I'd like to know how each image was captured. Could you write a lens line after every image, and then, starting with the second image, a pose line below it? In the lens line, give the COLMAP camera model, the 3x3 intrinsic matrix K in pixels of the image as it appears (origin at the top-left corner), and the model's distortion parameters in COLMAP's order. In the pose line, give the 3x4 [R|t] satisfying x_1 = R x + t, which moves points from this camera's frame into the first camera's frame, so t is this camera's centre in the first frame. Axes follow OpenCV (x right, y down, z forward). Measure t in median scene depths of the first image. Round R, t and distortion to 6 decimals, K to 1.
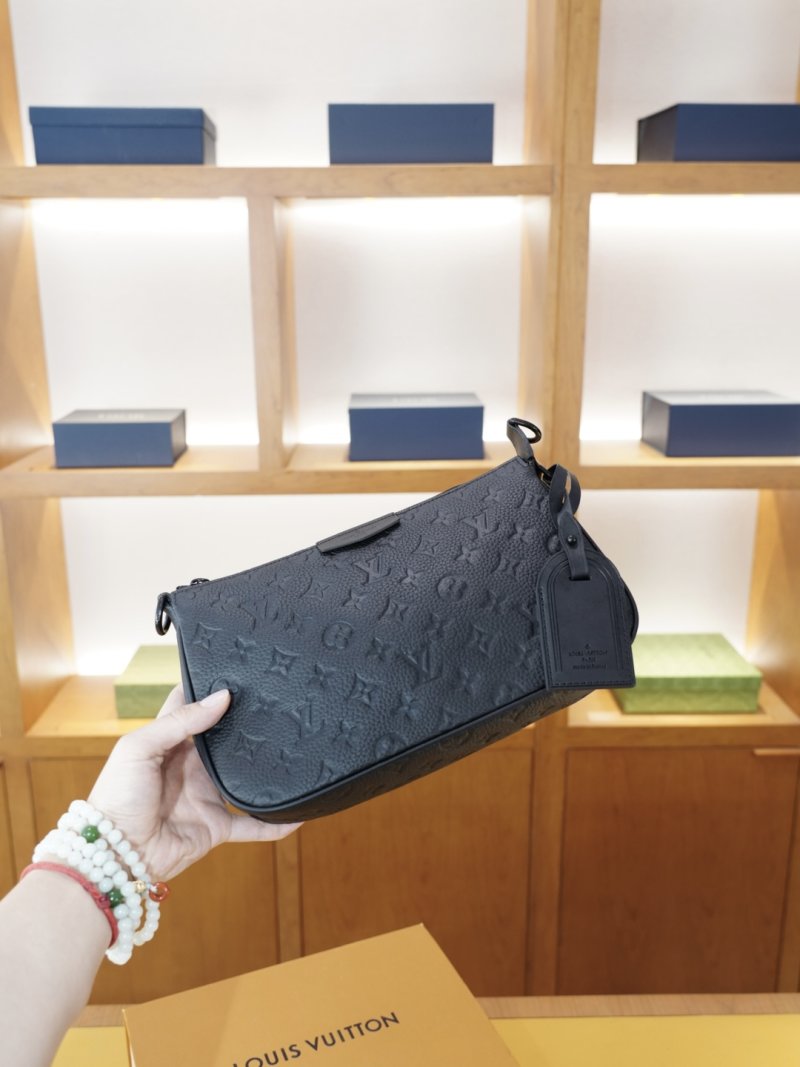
lens RADIAL K [[900.0, 0, 437.0], [0, 900.0, 484.2], [0, 0, 1]] dist [0.008077, 0.039838]
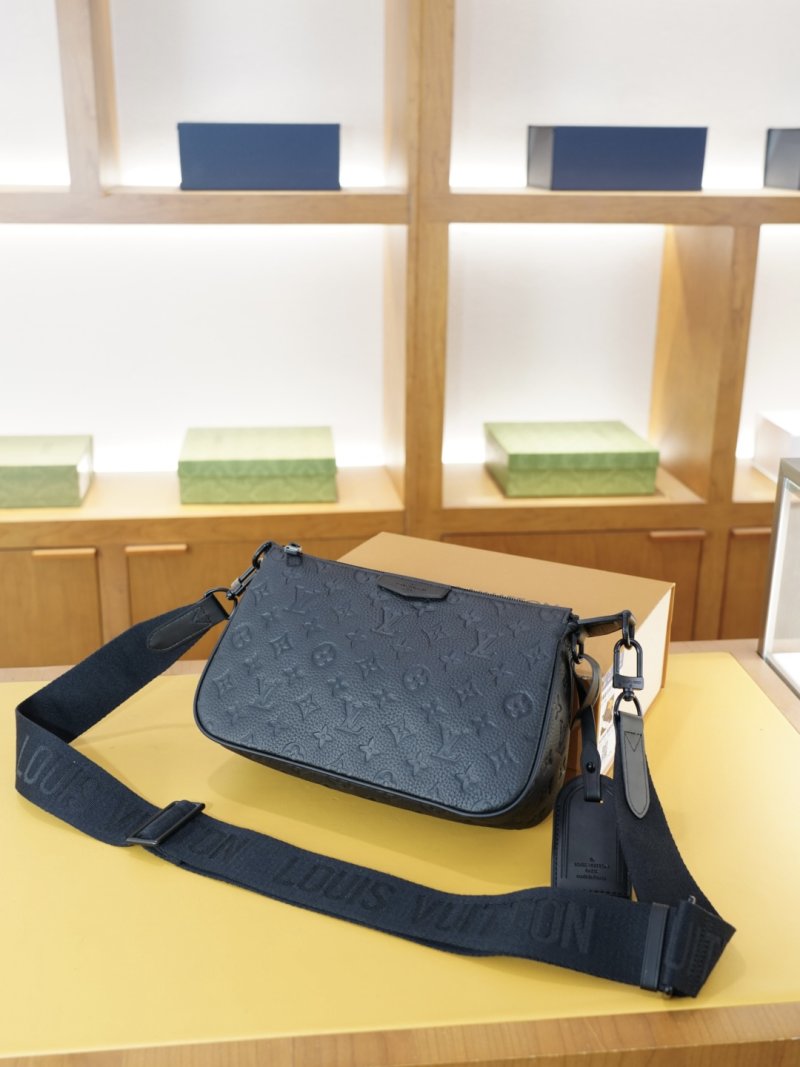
lens RADIAL K [[1179.2, 0, 438.6], [0, 1179.2, 536.1], [0, 0, 1]] dist [-0.022495, 0.000000]
pose [[0.994552, -0.016865, 0.102871, 0.023603], [0.008958, 0.997003, 0.076842, 0.205215], [-0.103858, -0.075501, 0.991722, -0.131863]]
